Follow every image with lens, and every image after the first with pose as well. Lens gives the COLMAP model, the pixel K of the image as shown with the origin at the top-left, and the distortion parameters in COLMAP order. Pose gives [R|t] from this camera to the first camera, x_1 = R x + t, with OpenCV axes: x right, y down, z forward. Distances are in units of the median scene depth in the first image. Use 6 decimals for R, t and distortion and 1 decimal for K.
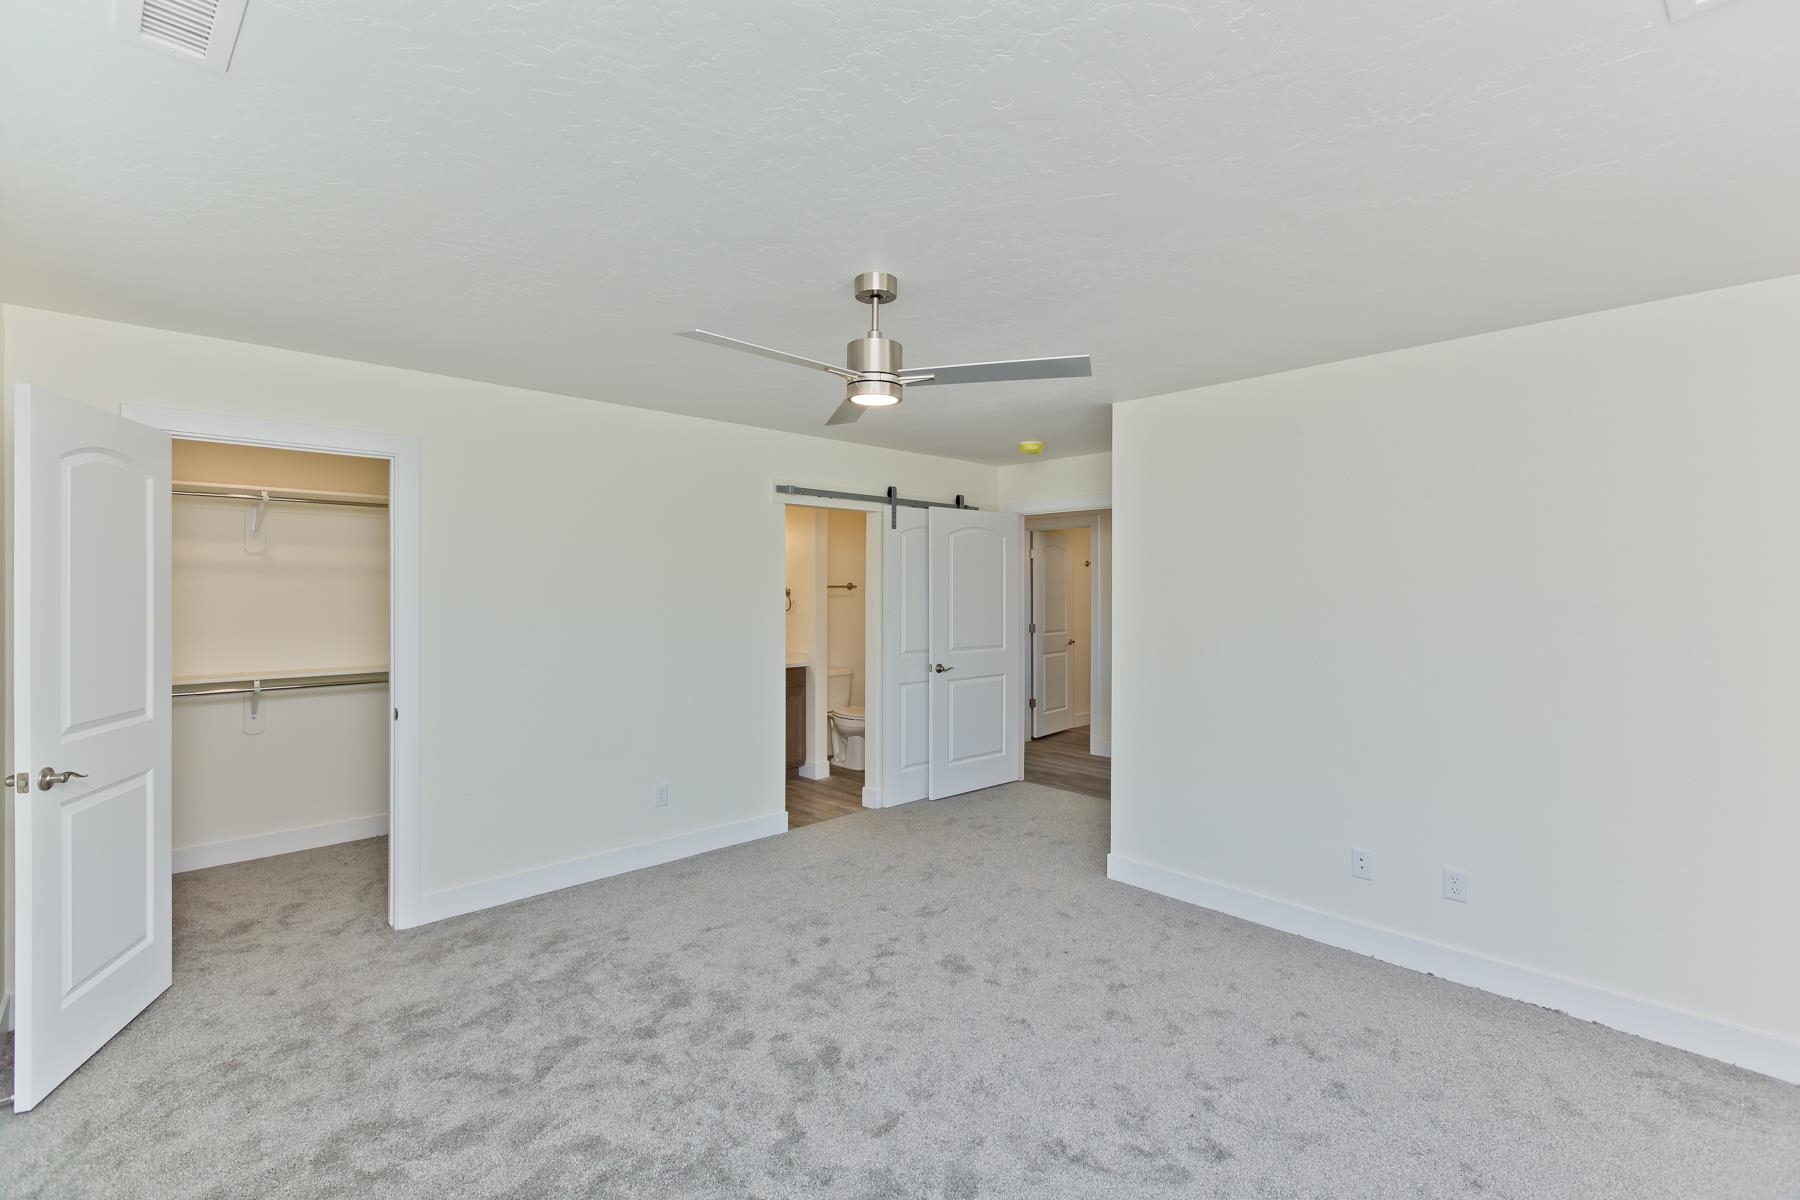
lens RADIAL K [[808.7, 0, 897.0], [0, 808.7, 591.9], [0, 0, 1]] dist [0.002531, -0.001239]
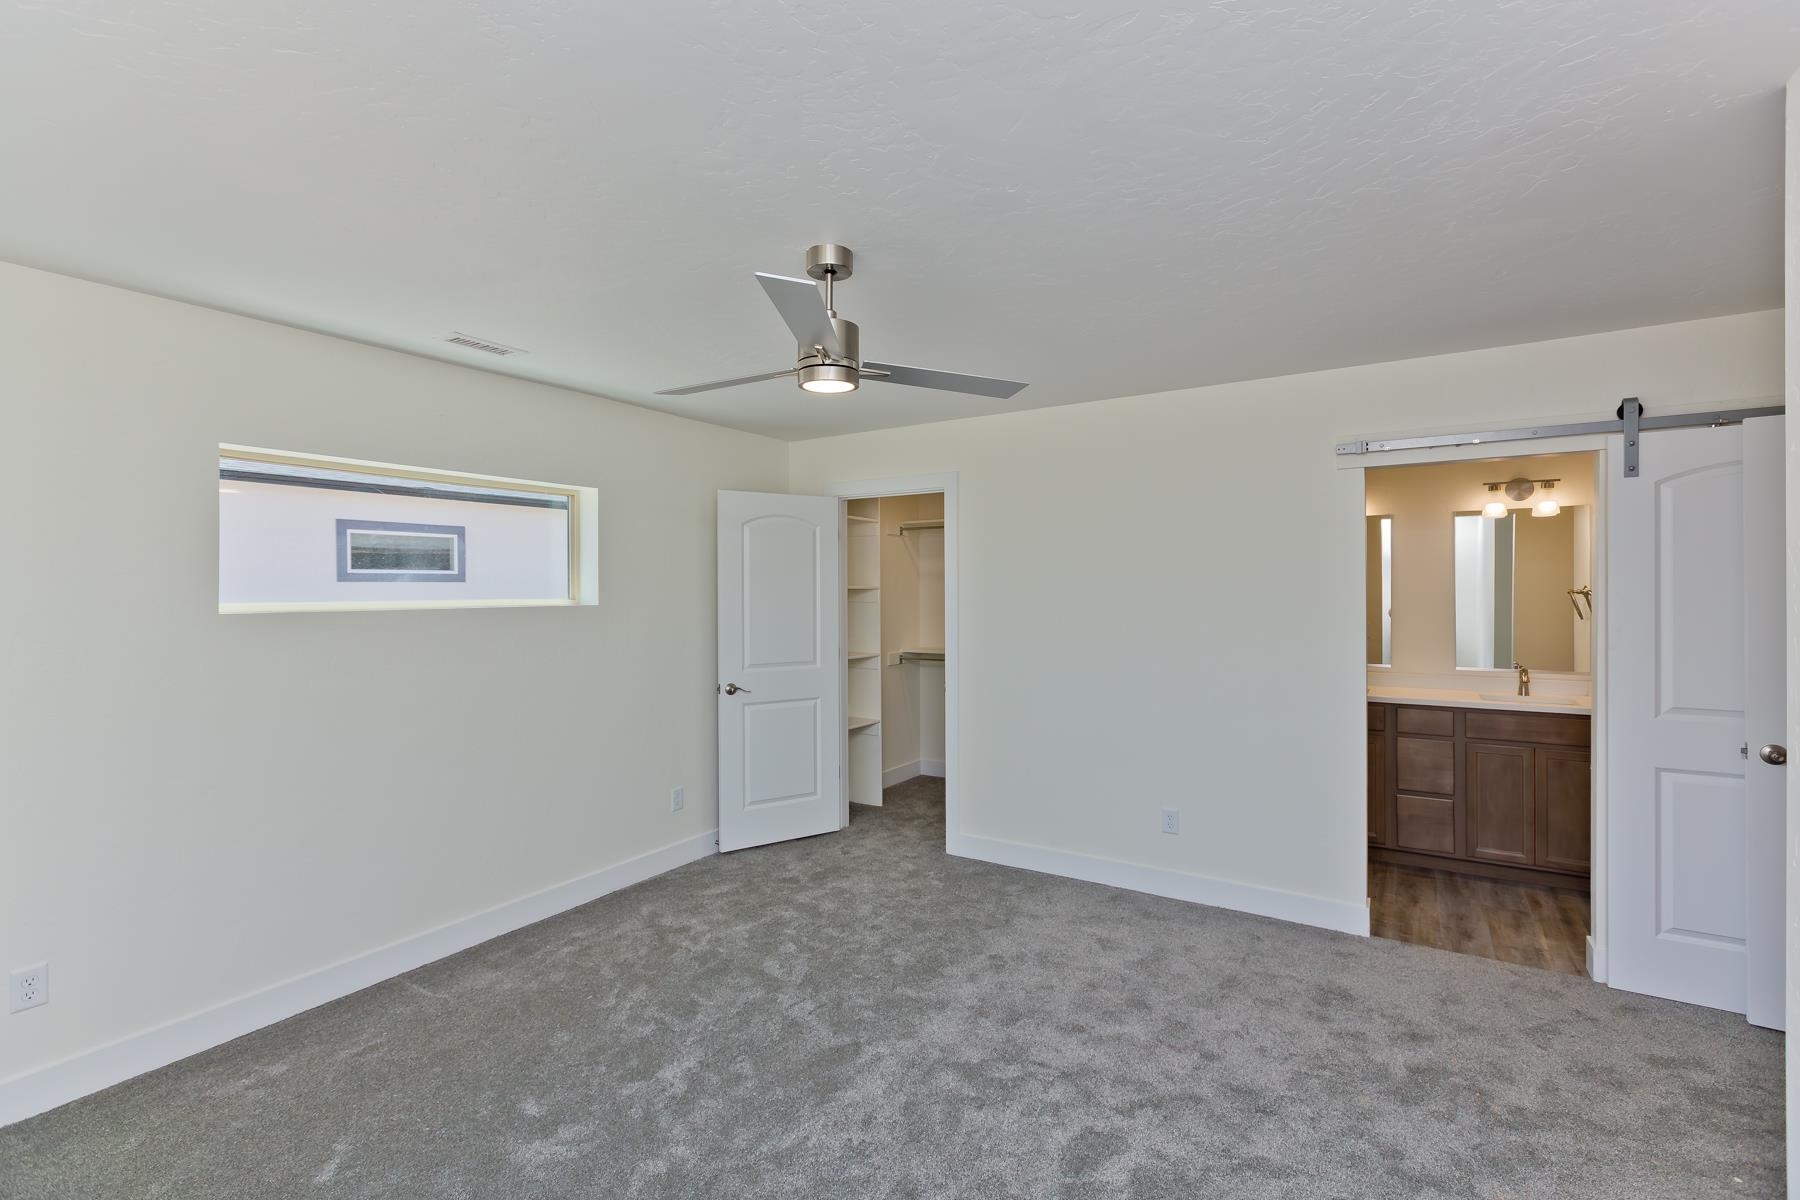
lens RADIAL K [[808.7, 0, 897.0], [0, 808.7, 591.9], [0, 0, 1]] dist [0.002531, -0.001239]
pose [[0.236967, 0.007493, -0.971489, 0.625416], [0.004523, 0.999951, 0.008816, -0.013447], [0.971507, -0.006483, 0.236922, 0.619504]]
